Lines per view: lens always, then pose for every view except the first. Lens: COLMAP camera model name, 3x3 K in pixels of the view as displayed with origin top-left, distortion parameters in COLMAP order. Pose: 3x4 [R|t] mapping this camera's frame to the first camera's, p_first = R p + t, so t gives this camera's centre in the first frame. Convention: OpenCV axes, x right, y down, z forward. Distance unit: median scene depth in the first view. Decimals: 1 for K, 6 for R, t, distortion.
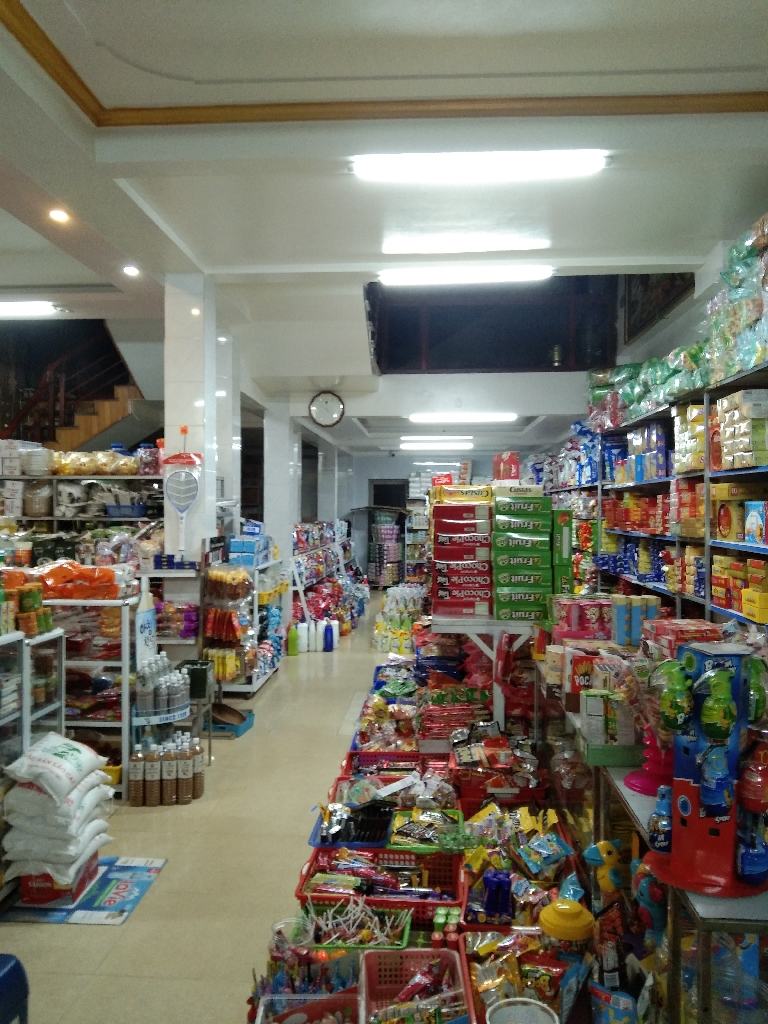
lens RADIAL K [[819.6, 0, 384.0], [0, 819.6, 512.0], [0, 0, 1]] dist [0.037777, -0.003360]
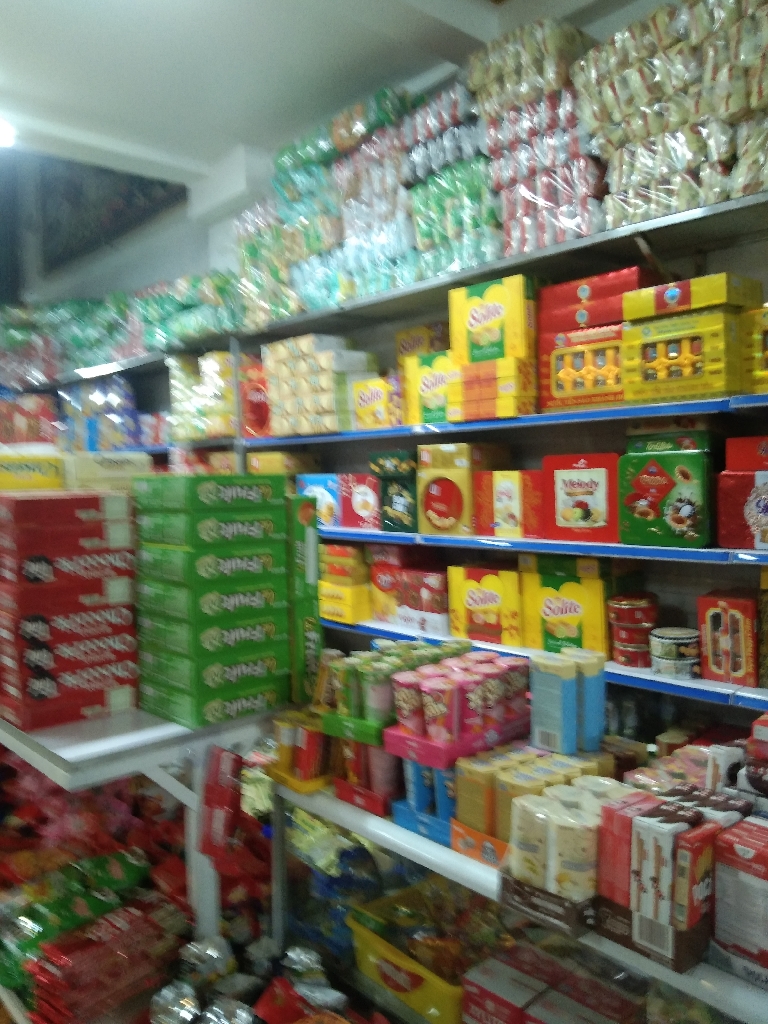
lens RADIAL K [[819.6, 0, 384.0], [0, 819.6, 512.0], [0, 0, 1]] dist [0.037777, -0.003360]
pose [[0.702676, -0.053274, 0.709513, -0.081123], [0.031778, 0.998548, 0.043505, -0.008811], [-0.710800, -0.008023, 0.703349, 0.374214]]
